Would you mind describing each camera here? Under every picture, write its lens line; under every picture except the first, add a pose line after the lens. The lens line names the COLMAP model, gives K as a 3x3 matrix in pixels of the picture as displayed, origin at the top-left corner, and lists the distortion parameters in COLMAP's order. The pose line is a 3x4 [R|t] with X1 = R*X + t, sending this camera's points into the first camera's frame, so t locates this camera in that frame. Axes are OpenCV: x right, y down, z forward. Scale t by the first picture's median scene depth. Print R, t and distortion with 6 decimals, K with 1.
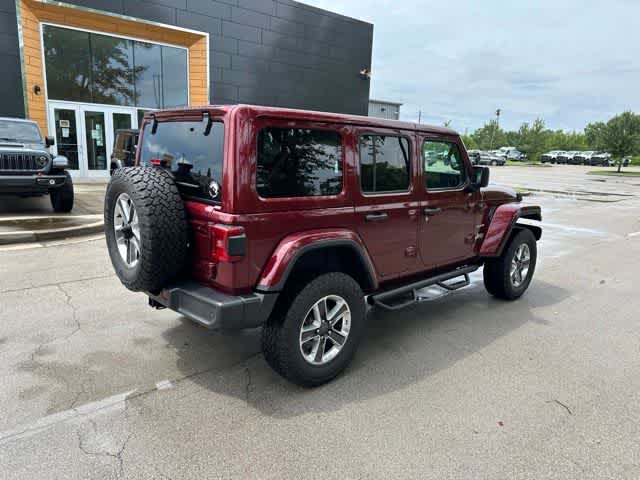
lens RADIAL K [[449.3, 0, 319.8], [0, 449.3, 242.3], [0, 0, 1]] dist [0.039012, -0.041540]
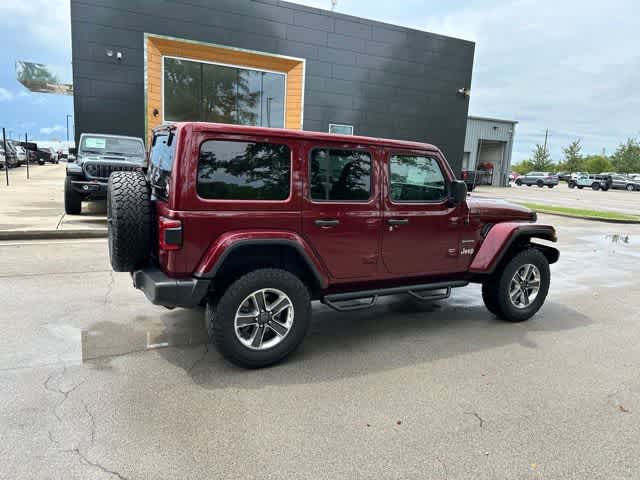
lens RADIAL K [[449.3, 0, 319.6], [0, 449.3, 240.7], [0, 0, 1]] dist [0.039012, -0.041540]
pose [[0.967844, 0.056683, -0.245081, 0.300989], [-0.067498, 0.997071, -0.035952, 0.022220], [0.242325, 0.051338, 0.968836, -0.047951]]
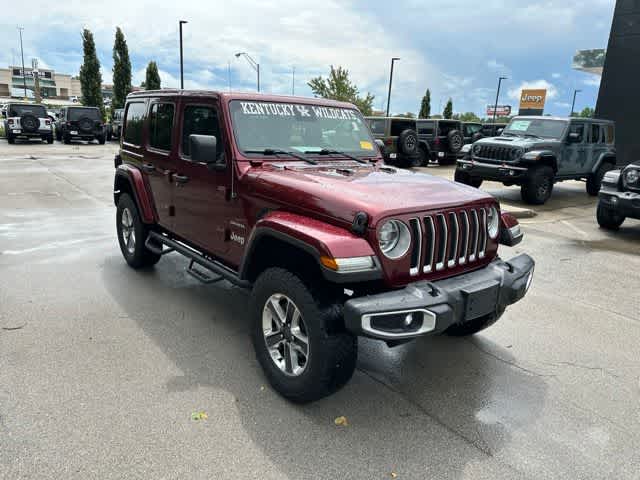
lens RADIAL K [[449.3, 0, 316.2], [0, 449.3, 239.5], [0, 0, 1]] dist [0.039012, -0.041540]
pose [[-0.072593, 0.213864, -0.974162, 1.112320], [-0.253082, 0.940820, 0.225404, -0.218741], [0.964718, 0.262905, -0.014172, 1.214405]]
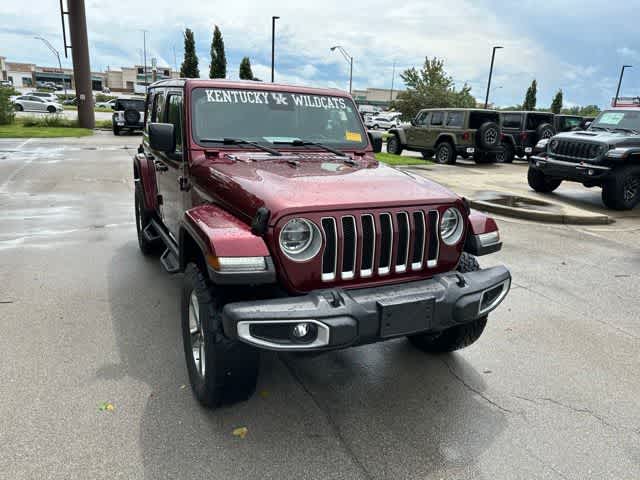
lens RADIAL K [[449.3, 0, 316.7], [0, 449.3, 240.8], [0, 0, 1]] dist [0.039012, -0.041540]
pose [[-0.282542, 0.218205, -0.934107, 1.018852], [-0.251702, 0.922800, 0.291697, -0.268464], [0.925644, 0.317533, -0.205807, 1.427802]]
